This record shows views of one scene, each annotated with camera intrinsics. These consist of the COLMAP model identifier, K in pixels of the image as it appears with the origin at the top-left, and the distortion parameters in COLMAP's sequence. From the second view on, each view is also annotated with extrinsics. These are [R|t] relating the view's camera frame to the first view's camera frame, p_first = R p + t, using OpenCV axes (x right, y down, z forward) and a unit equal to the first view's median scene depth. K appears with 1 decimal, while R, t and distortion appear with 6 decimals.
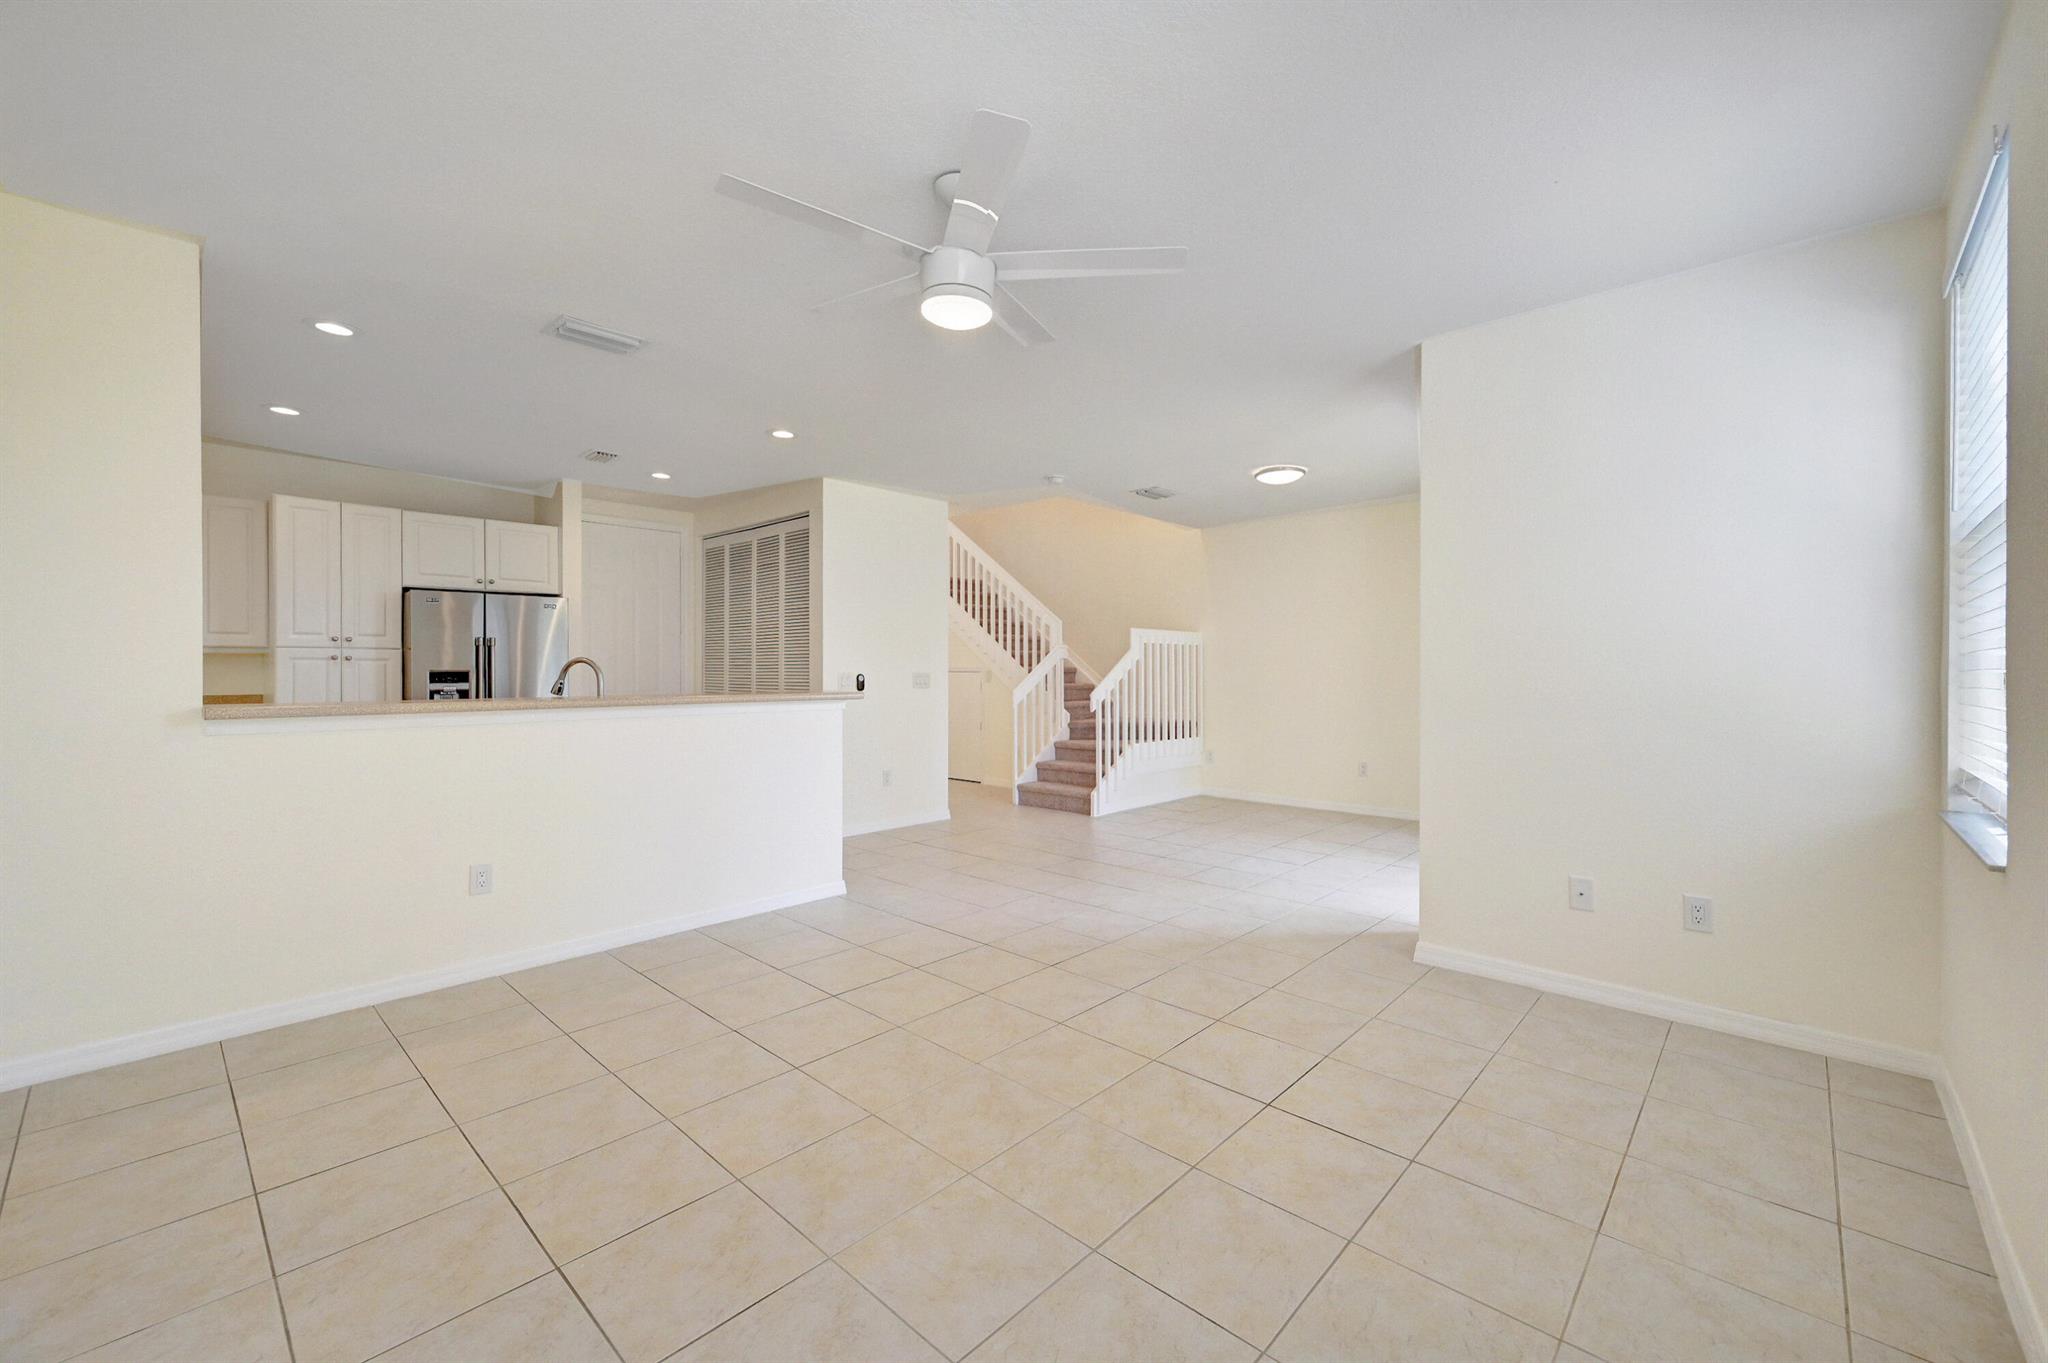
lens RADIAL K [[824.6, 0, 1026.1], [0, 824.6, 675.4], [0, 0, 1]] dist [0.003133, 0.000032]
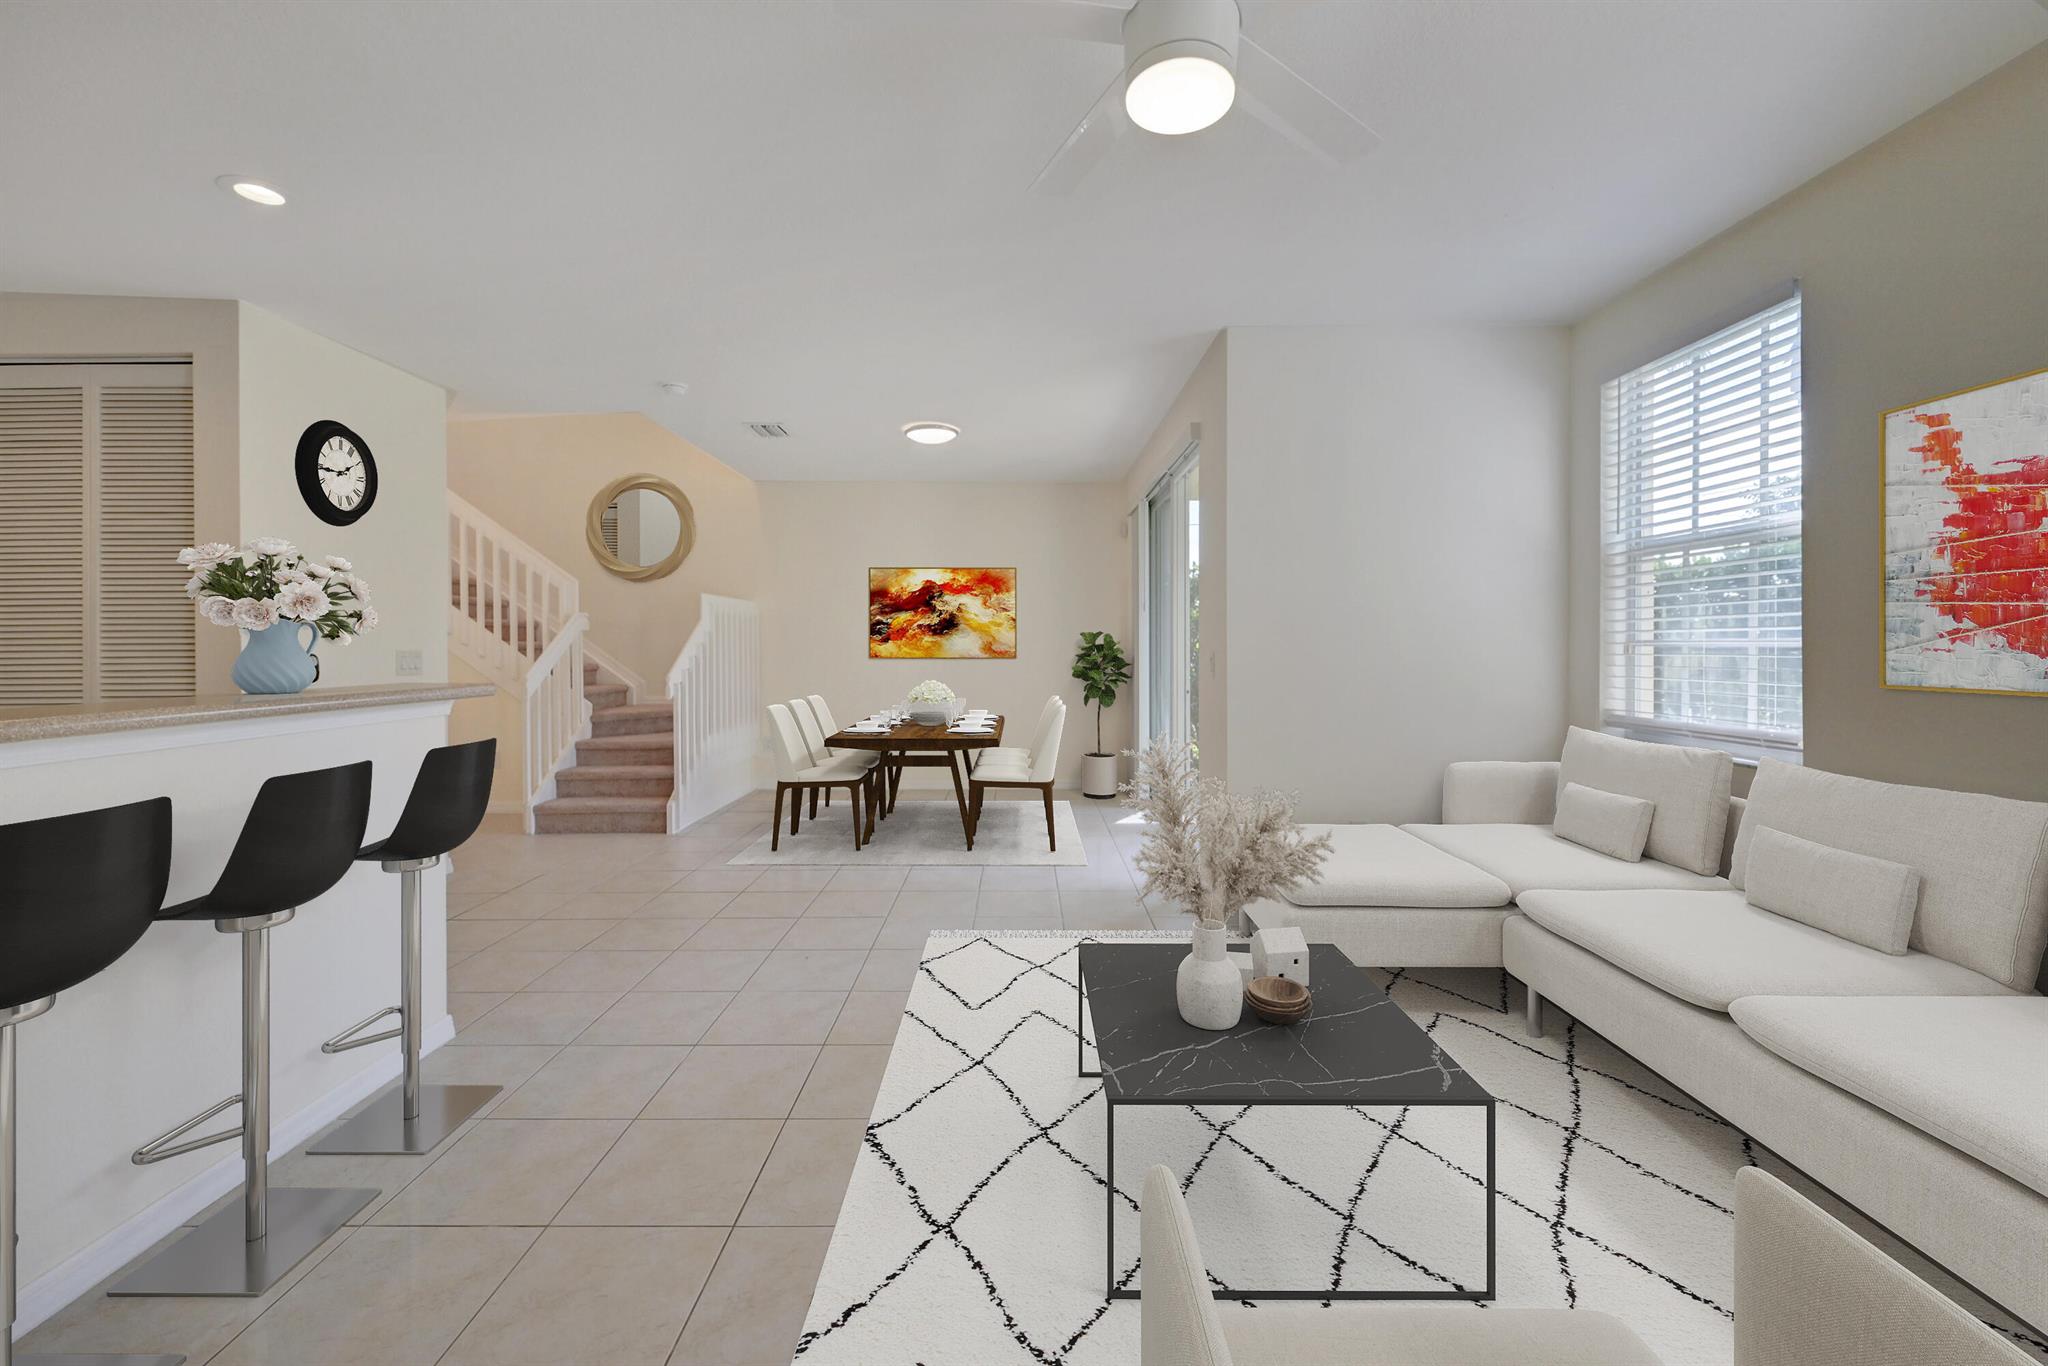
lens RADIAL K [[829.6, 0, 1021.4], [0, 829.6, 668.3], [0, 0, 1]] dist [0.001069, 0.000181]
pose [[0.732658, -0.024499, 0.680156, -0.205234], [0.009421, 0.999621, 0.025859, -0.002871], [-0.680532, -0.012538, 0.732611, 0.198023]]
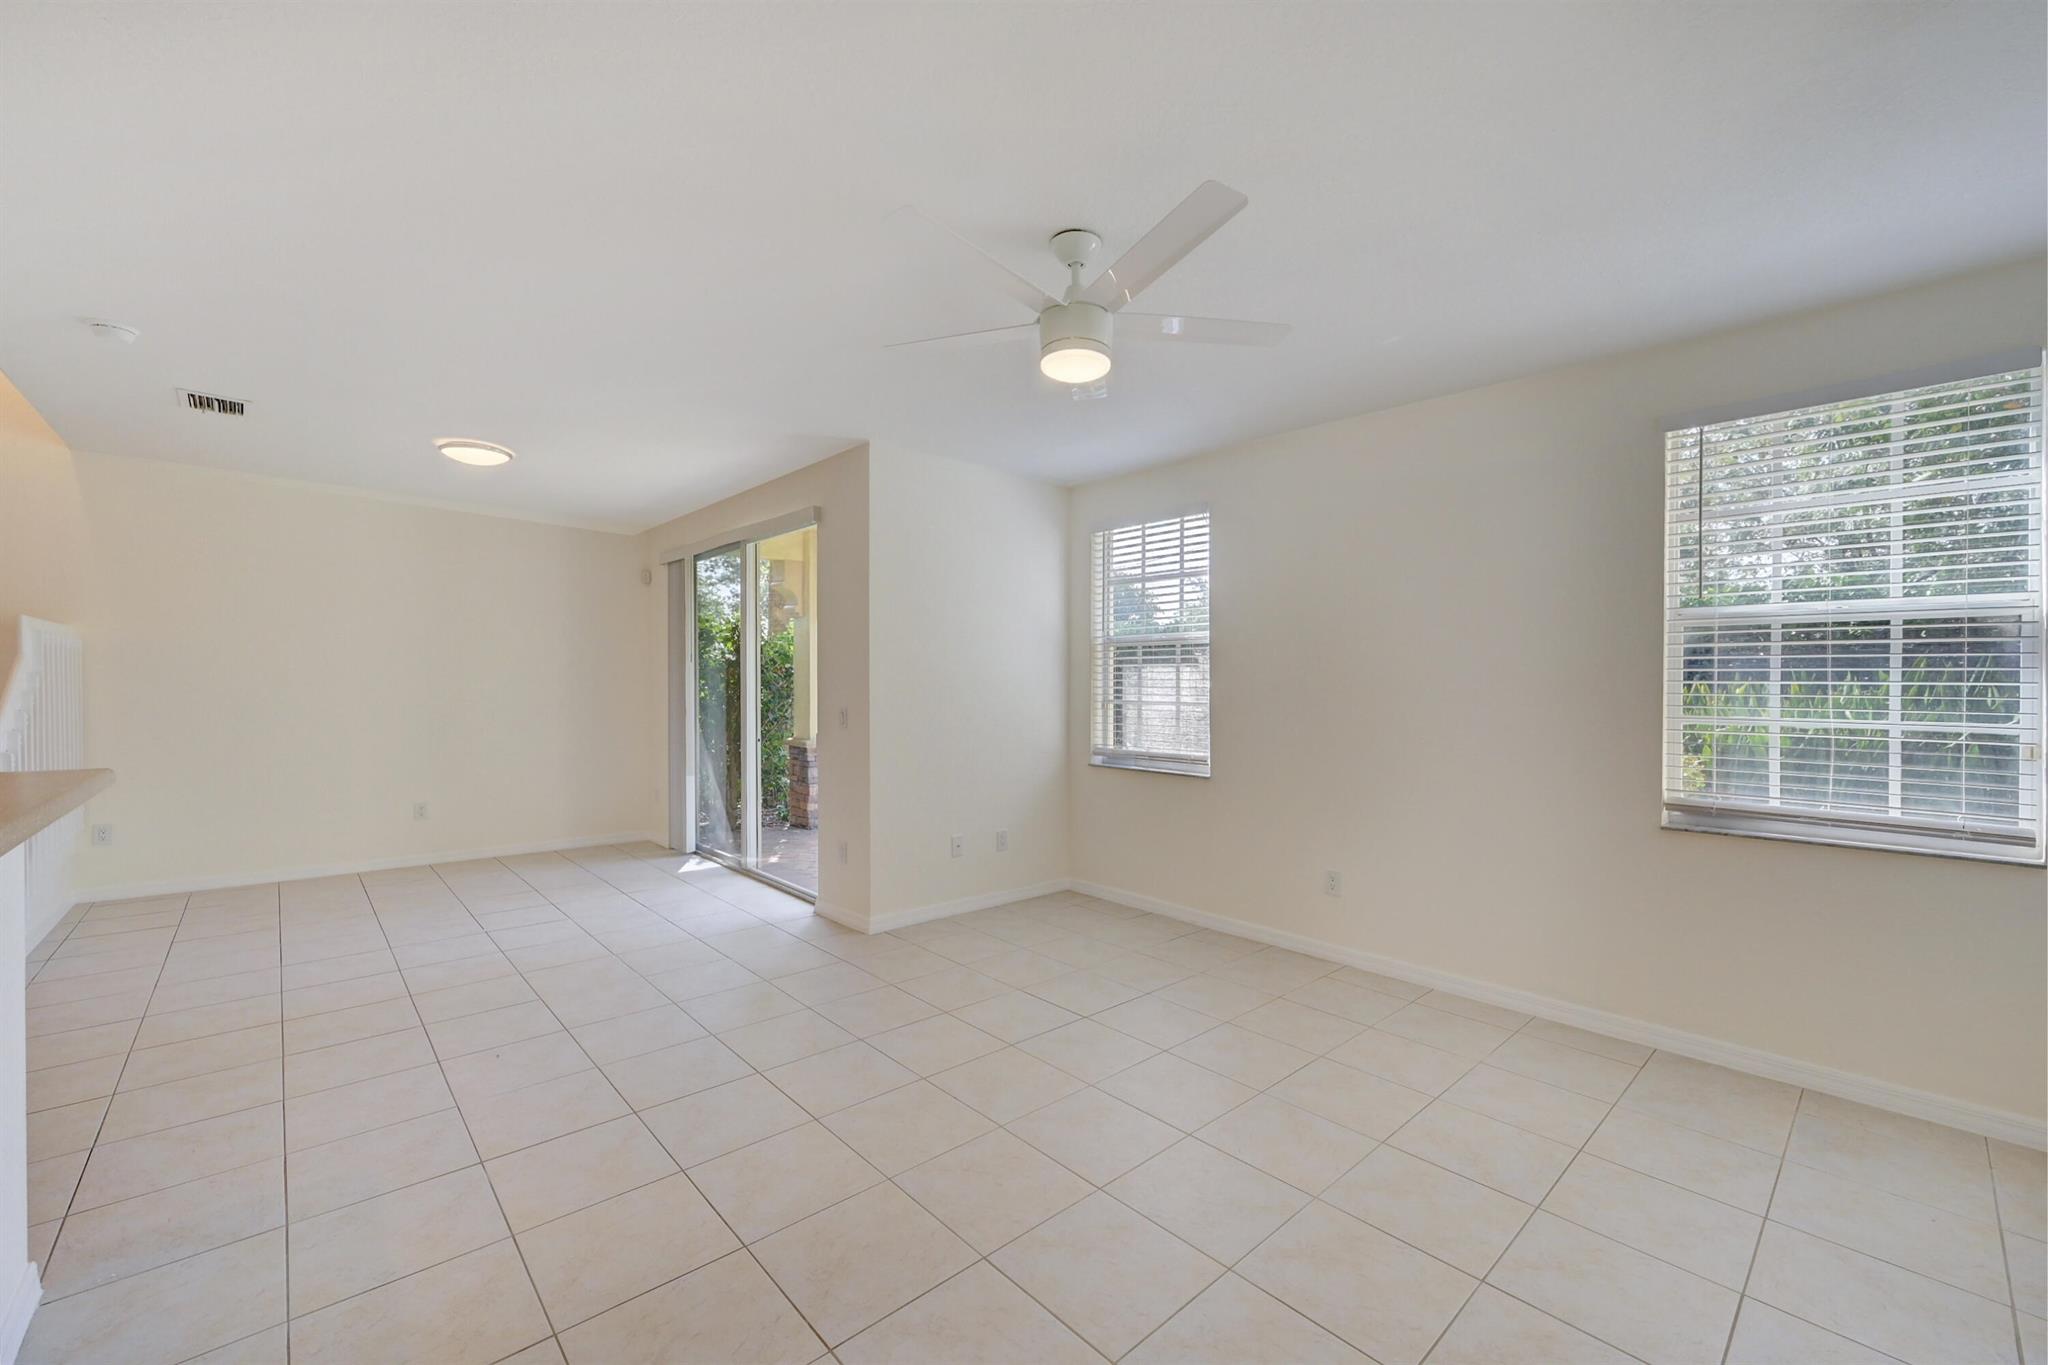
lens RADIAL K [[815.8, 0, 1004.7], [0, 815.8, 694.5], [0, 0, 1]] dist [0.011902, -0.000111]
pose [[0.097425, -0.006044, 0.995225, -0.357114], [-0.003089, 0.999975, 0.006375, -0.012457], [-0.995238, -0.003695, 0.097404, 0.325994]]
